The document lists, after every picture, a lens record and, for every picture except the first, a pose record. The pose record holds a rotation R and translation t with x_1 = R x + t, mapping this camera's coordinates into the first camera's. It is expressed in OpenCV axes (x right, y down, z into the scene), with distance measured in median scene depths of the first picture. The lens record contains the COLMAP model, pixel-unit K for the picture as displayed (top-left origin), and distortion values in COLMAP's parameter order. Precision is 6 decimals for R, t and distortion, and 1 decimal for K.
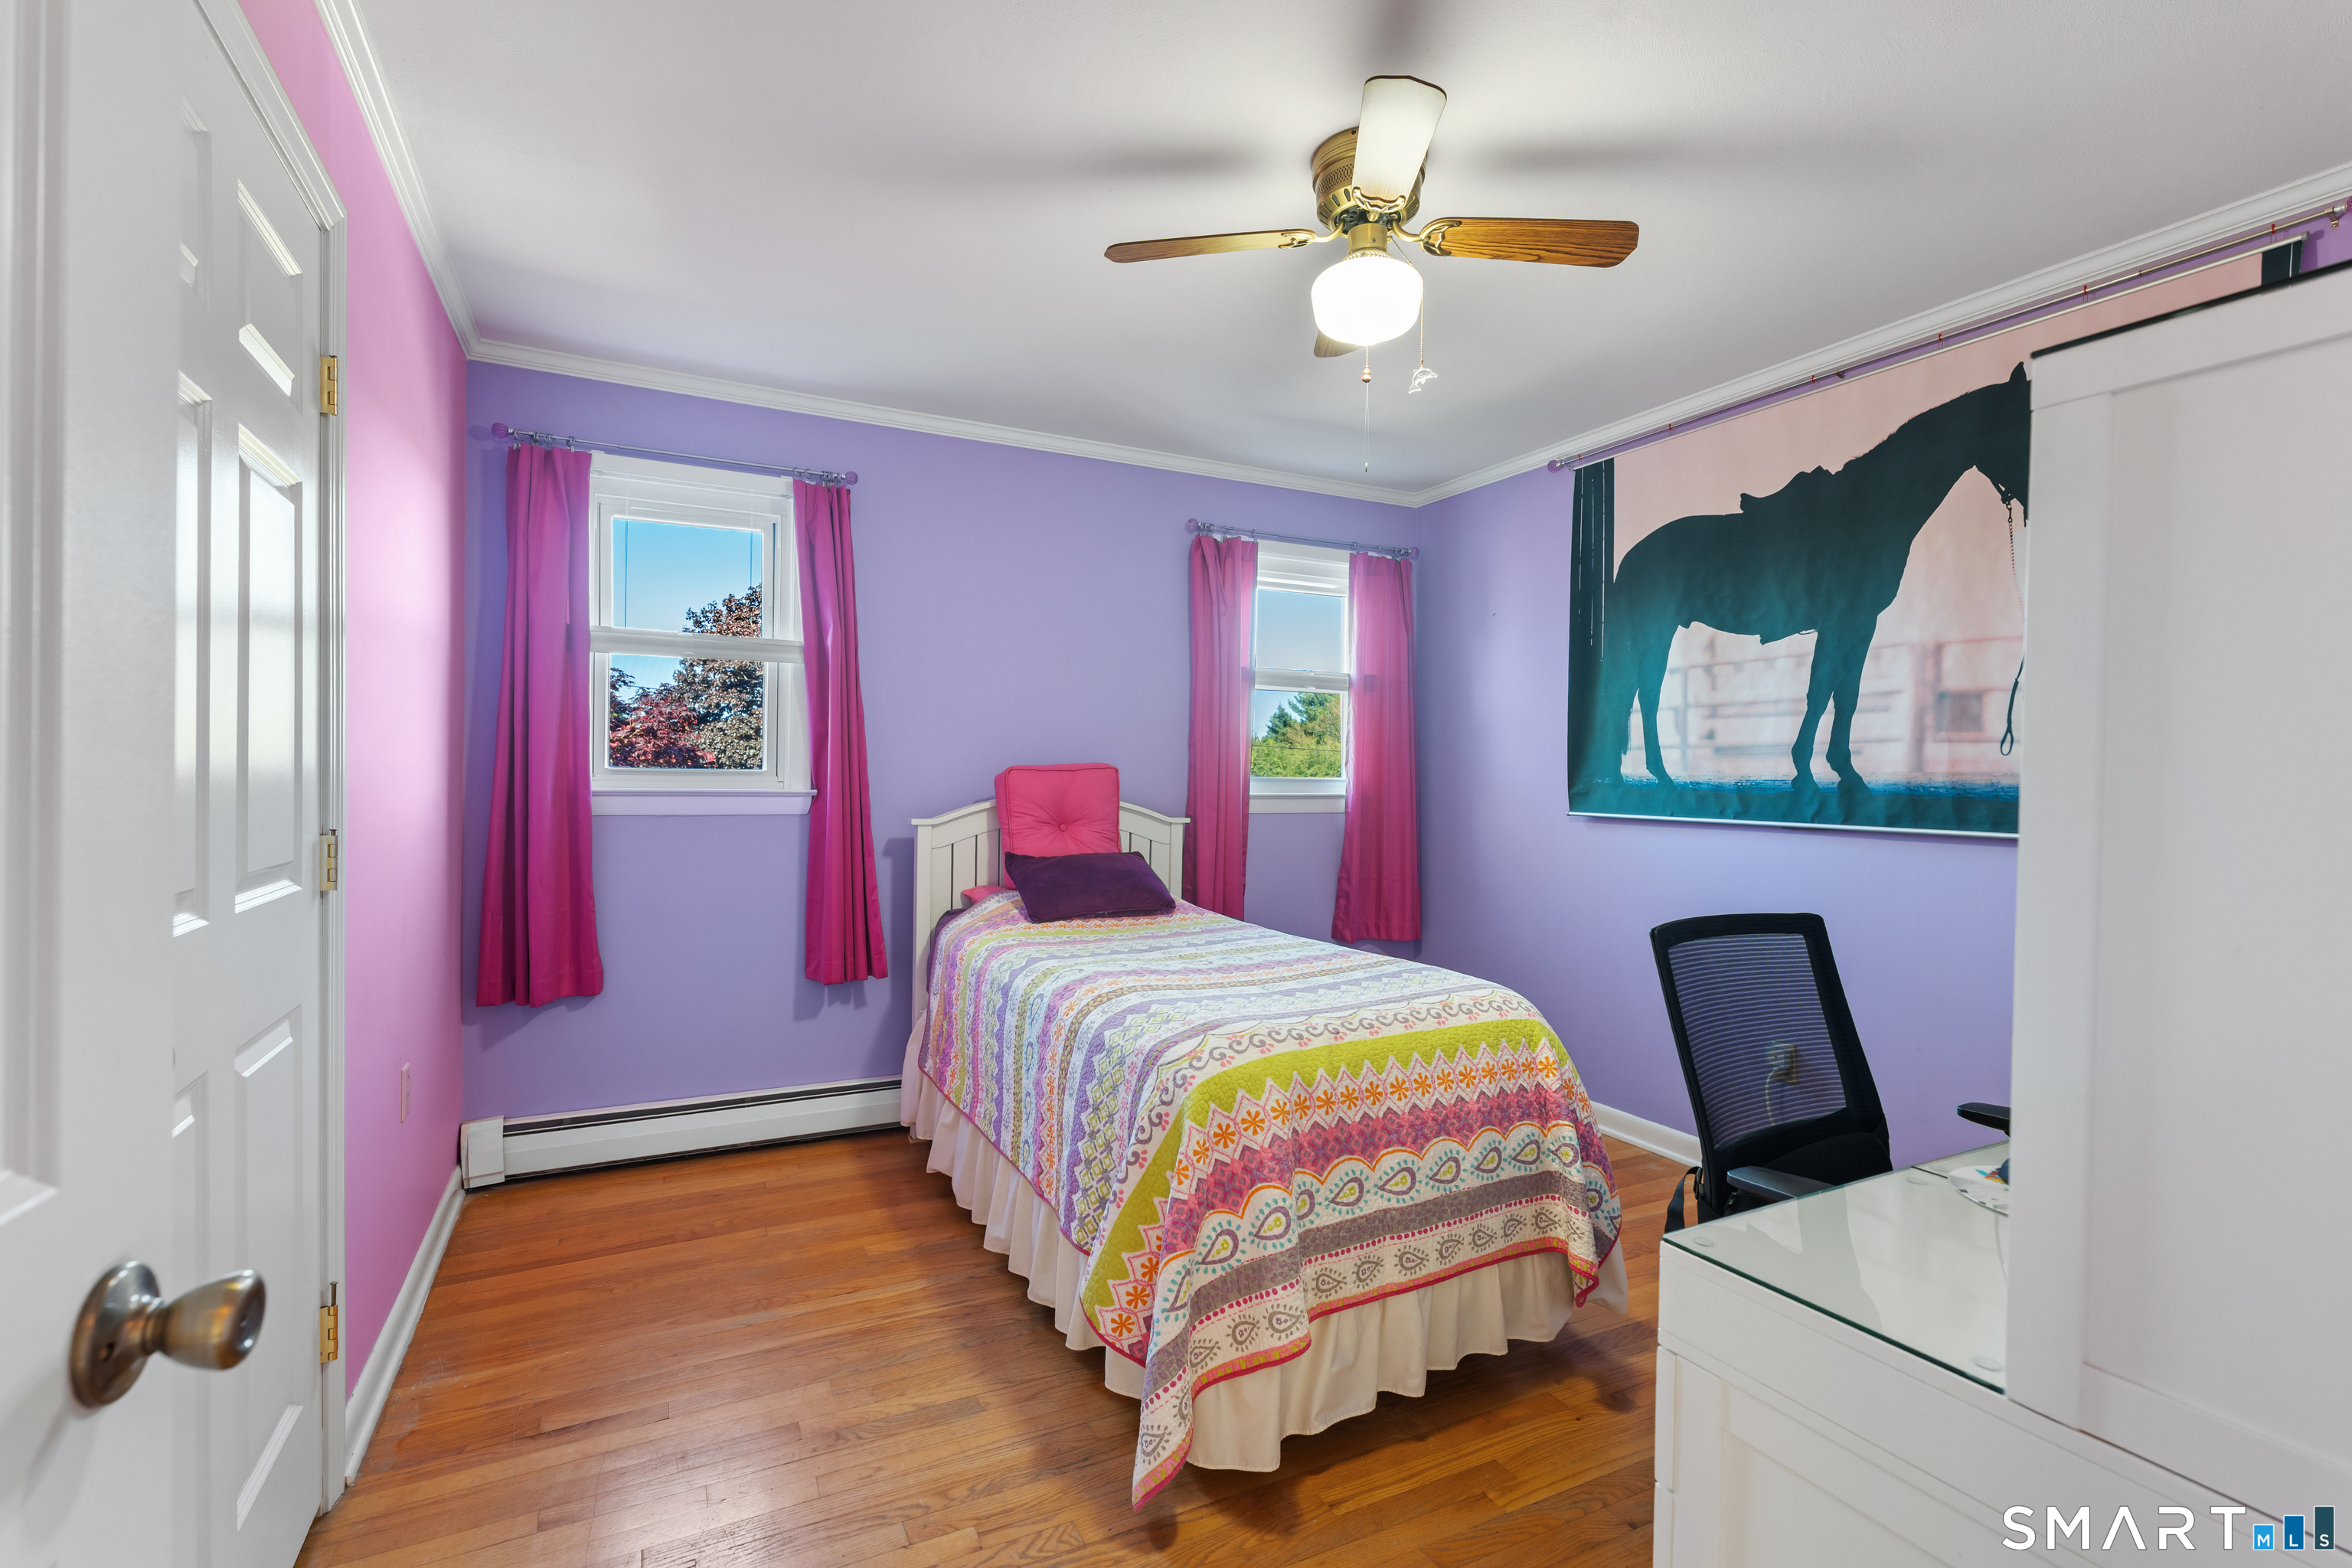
lens RADIAL K [[1062.5, 0, 1172.0], [0, 1062.5, 782.6], [0, 0, 1]] dist [0.001745, 0.000037]
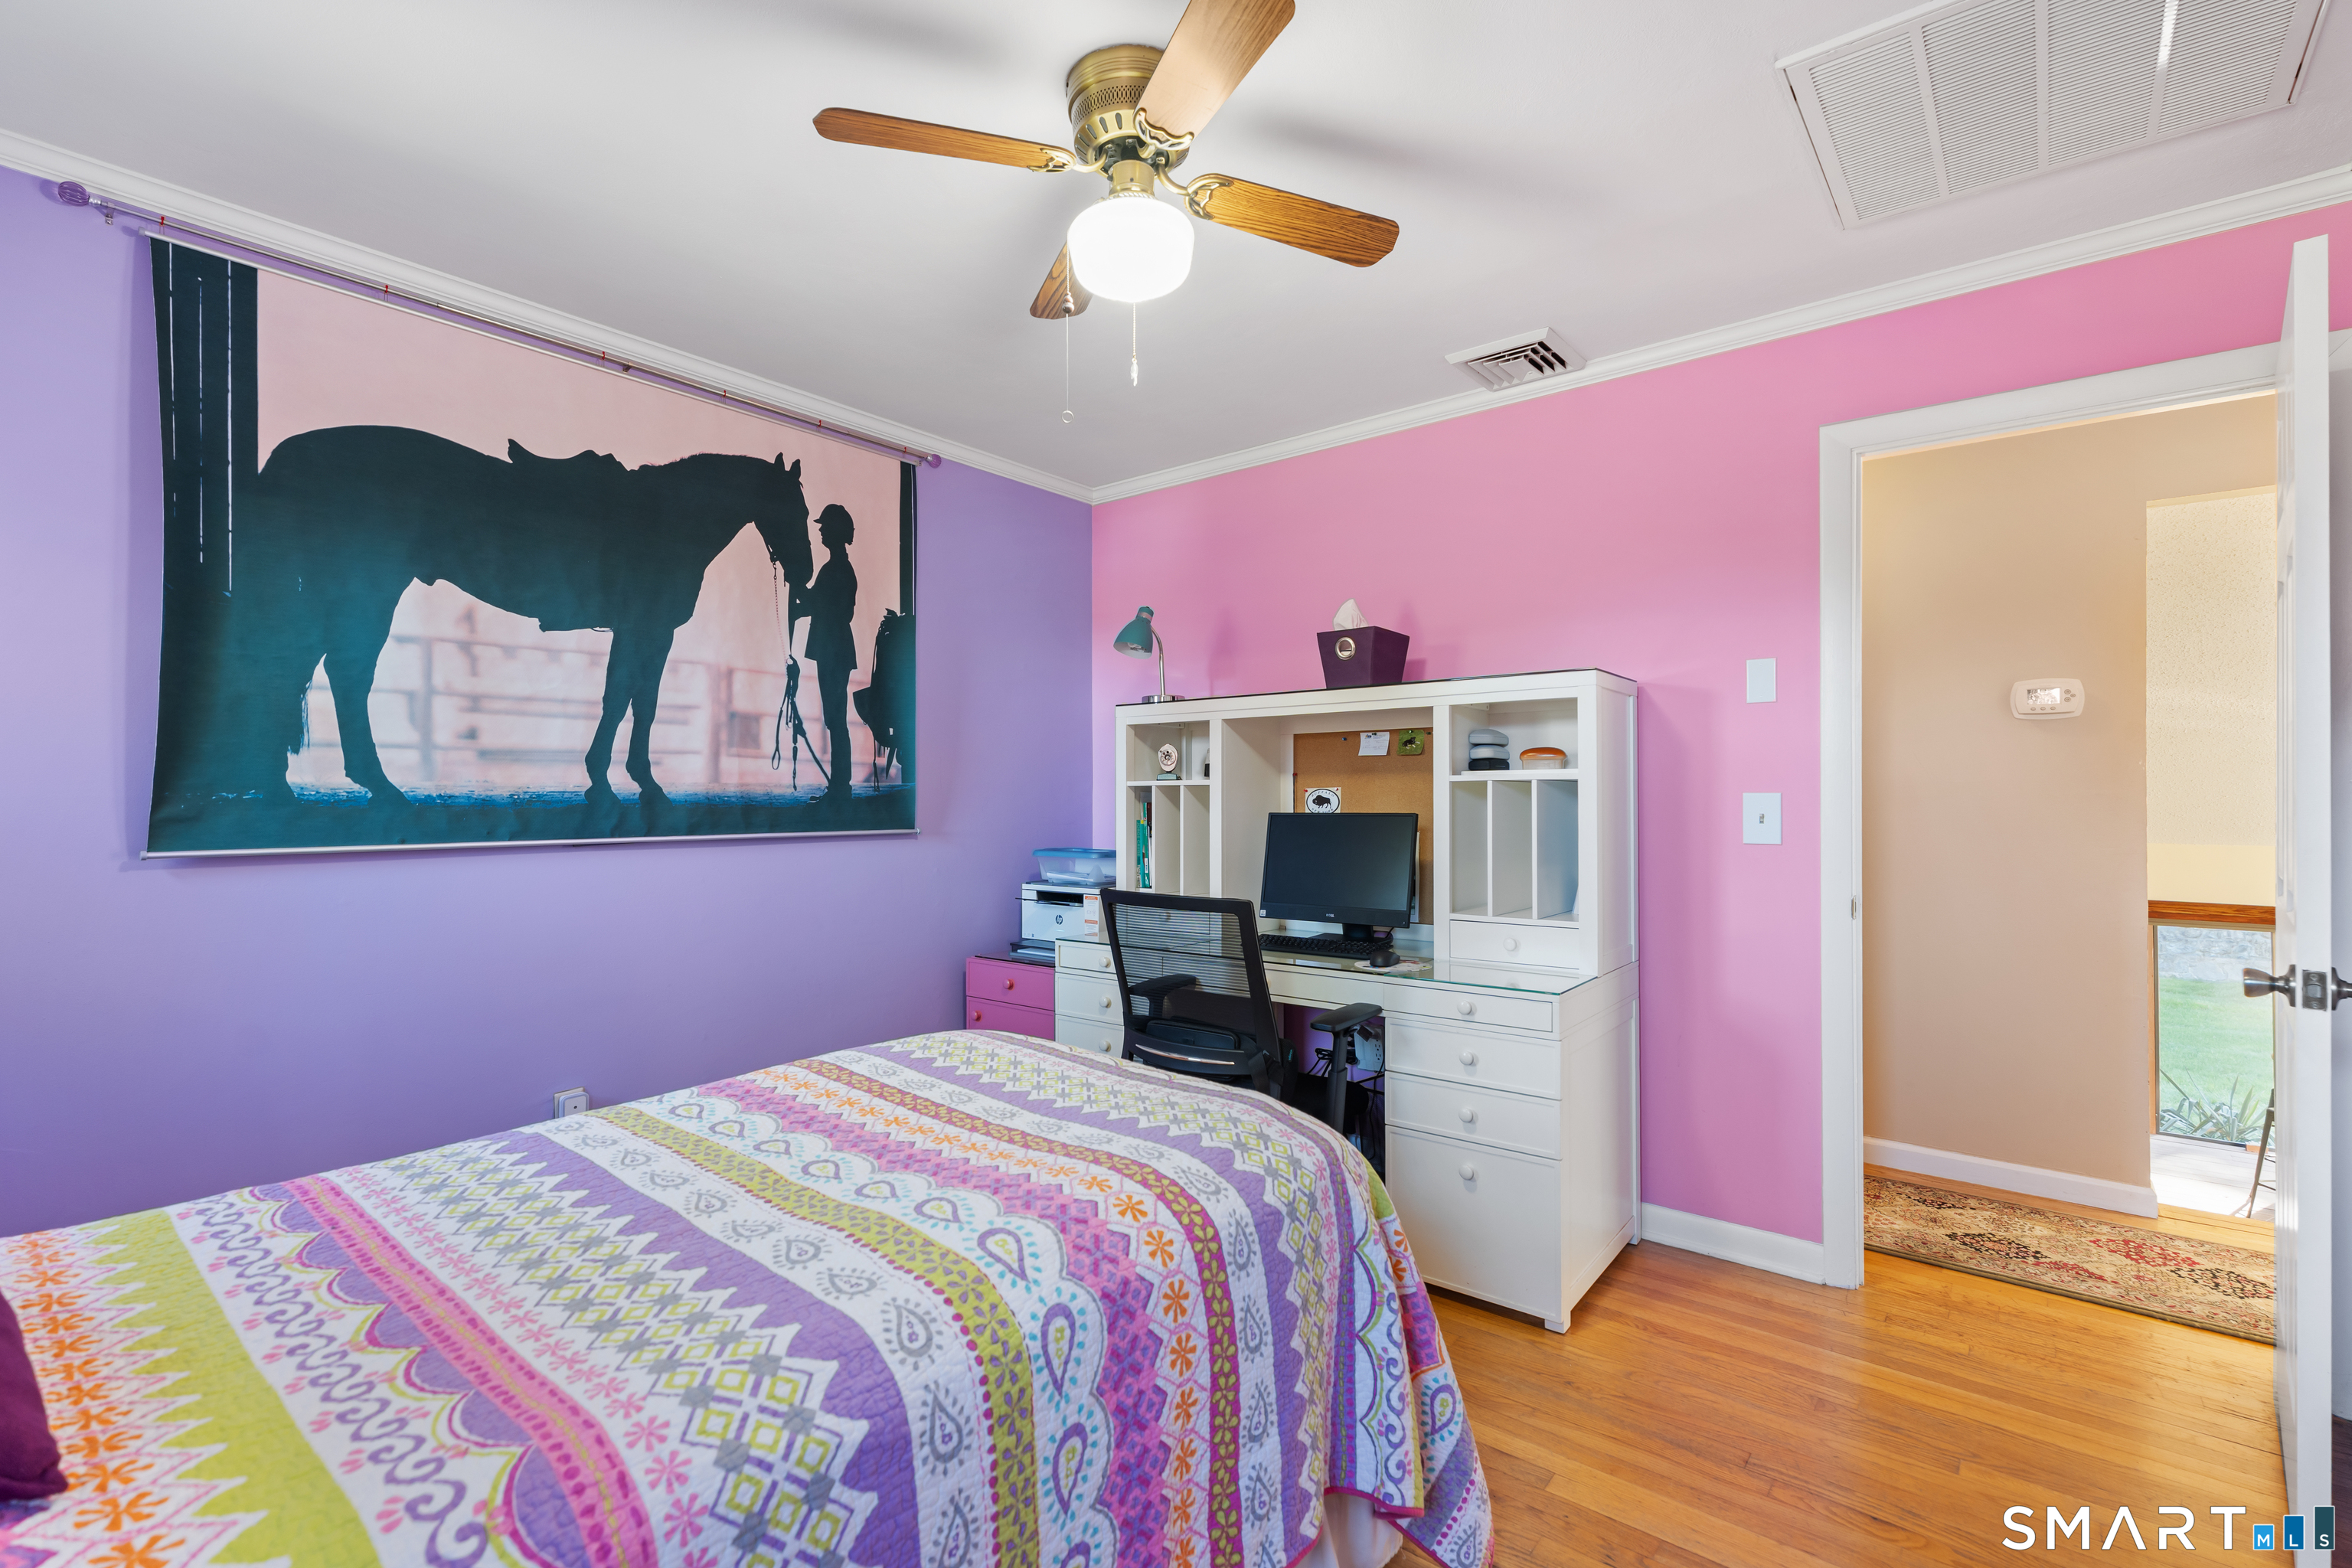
lens RADIAL K [[1062.5, 0, 1172.0], [0, 1062.5, 782.6], [0, 0, 1]] dist [0.001745, 0.000037]
pose [[-0.414920, -0.004870, 0.909845, -0.435144], [0.000111, 0.999985, 0.005403, -0.014482], [-0.909858, 0.002343, -0.414913, 0.922213]]
